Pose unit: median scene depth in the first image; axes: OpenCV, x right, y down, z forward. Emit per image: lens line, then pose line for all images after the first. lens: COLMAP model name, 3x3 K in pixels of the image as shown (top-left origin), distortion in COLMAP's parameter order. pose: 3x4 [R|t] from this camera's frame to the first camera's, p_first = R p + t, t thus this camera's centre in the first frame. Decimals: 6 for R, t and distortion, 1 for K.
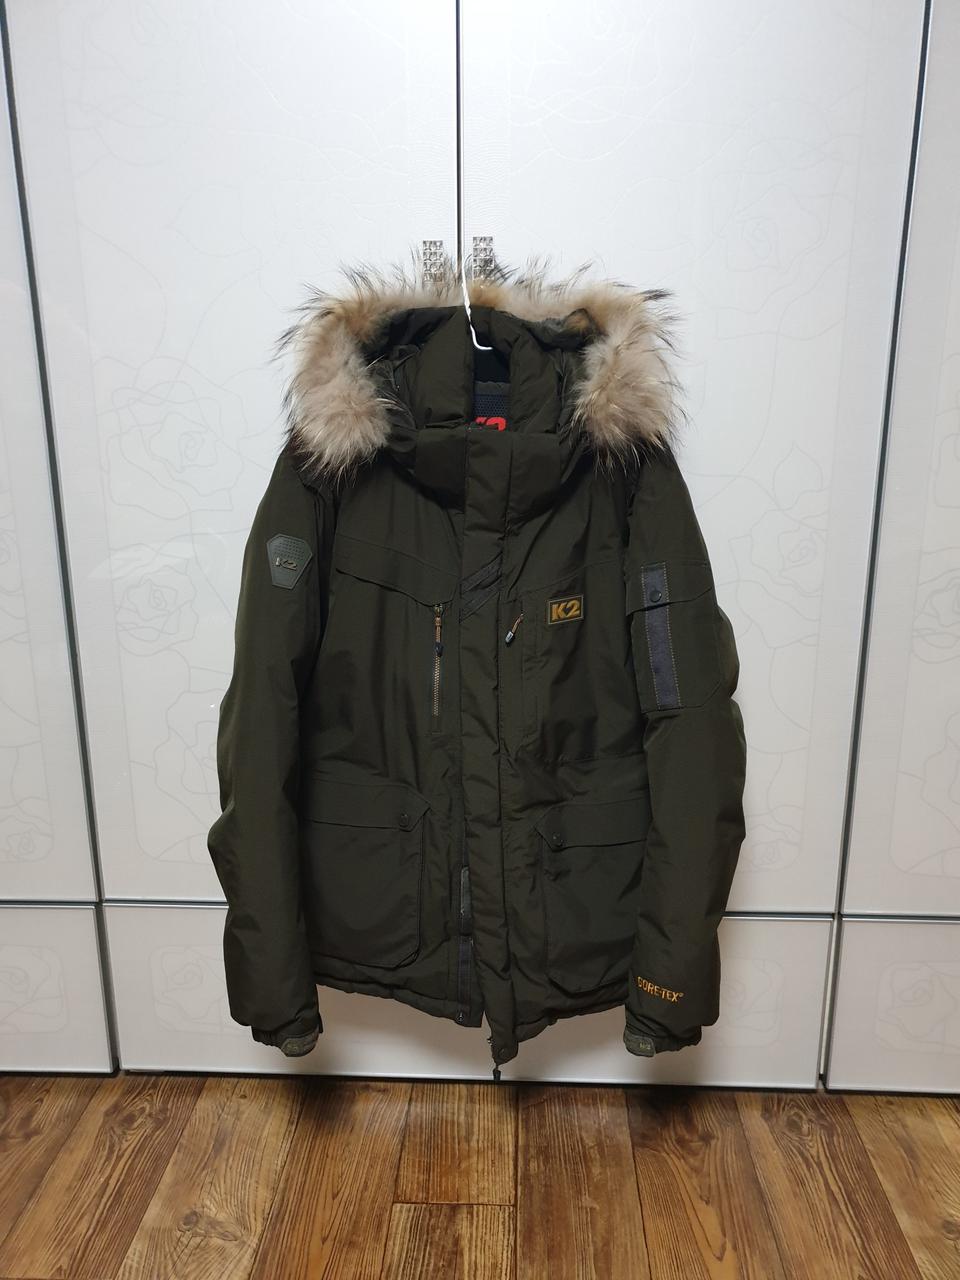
lens RADIAL K [[1037.3, 0, 488.1], [0, 1037.3, 639.3], [0, 0, 1]] dist [-0.024246, 0.066121]
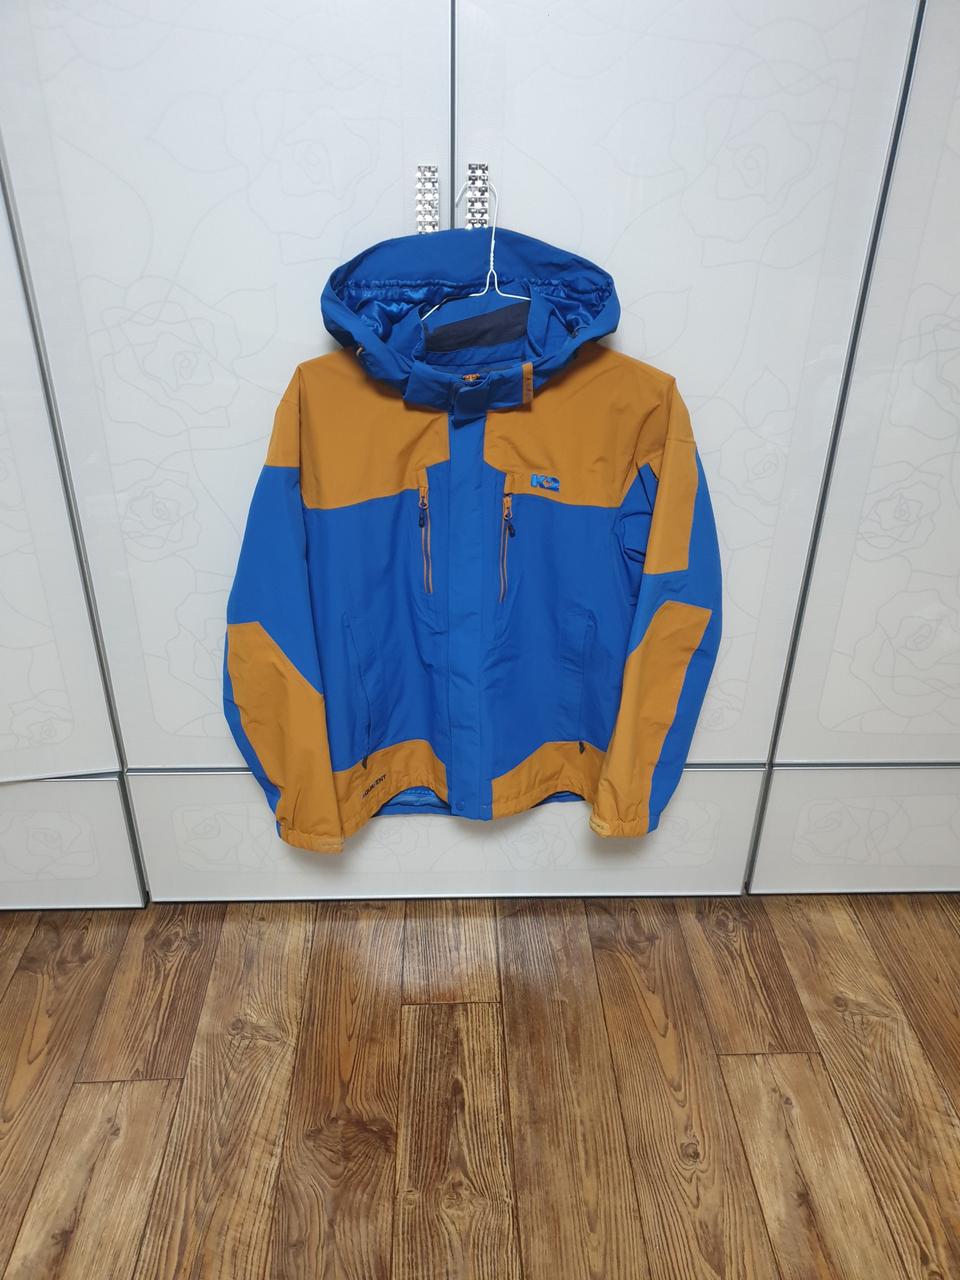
lens RADIAL K [[1037.3, 0, 483.9], [0, 1037.3, 655.3], [0, 0, 1]] dist [-0.024246, 0.066121]
pose [[0.996821, -0.023888, 0.076013, -0.075752], [0.002106, 0.961566, 0.274565, -0.185965], [-0.079650, -0.273532, 0.958559, -0.068577]]
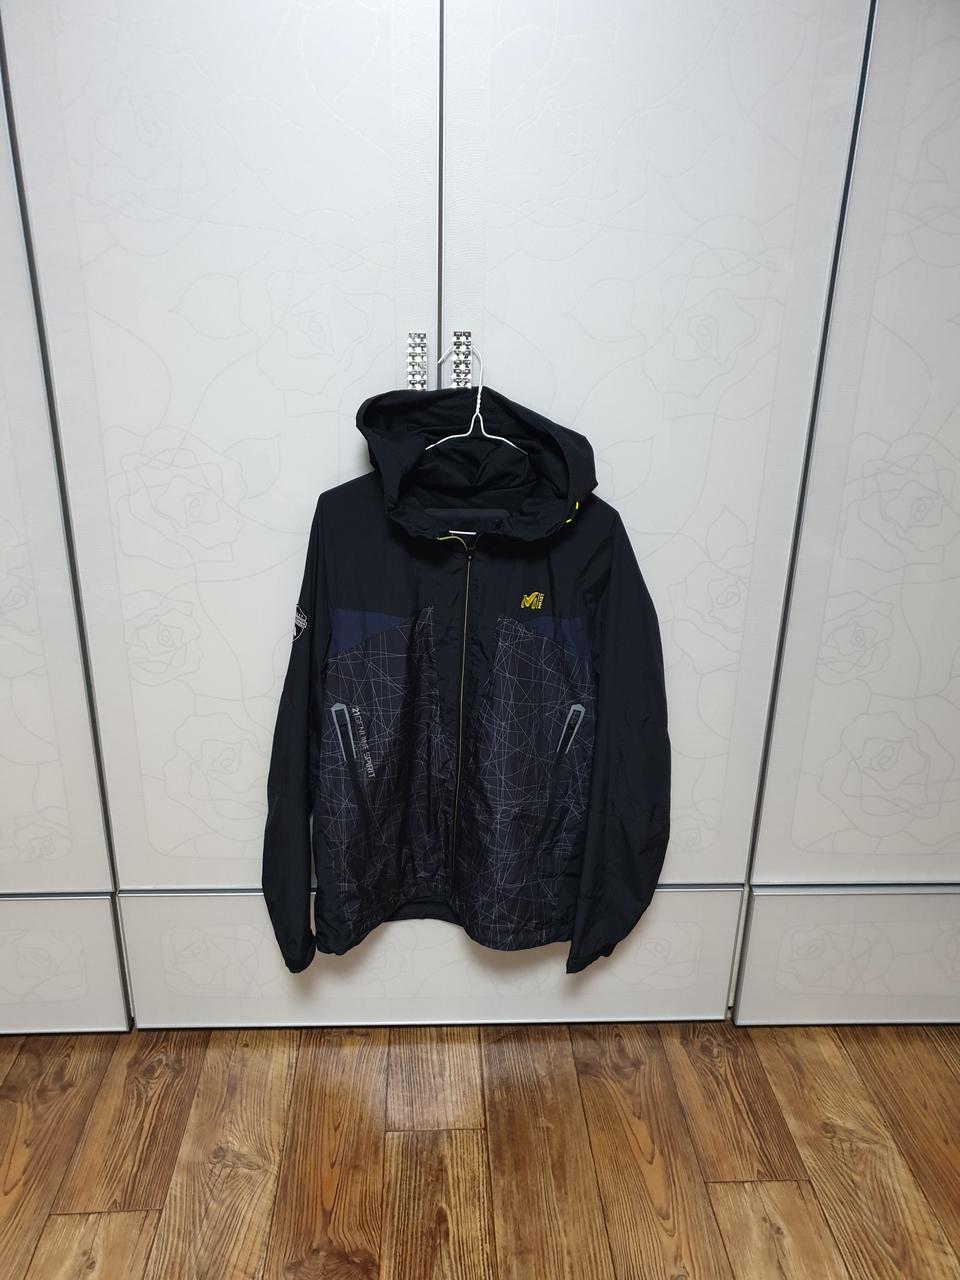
lens RADIAL K [[1037.3, 0, 472.4], [0, 1037.3, 647.9], [0, 0, 1]] dist [-0.024246, 0.066121]
pose [[0.996399, -0.013325, 0.083730, -0.081891], [0.002860, 0.992293, 0.123882, -0.165400], [-0.084735, -0.123196, 0.988758, -0.136546]]
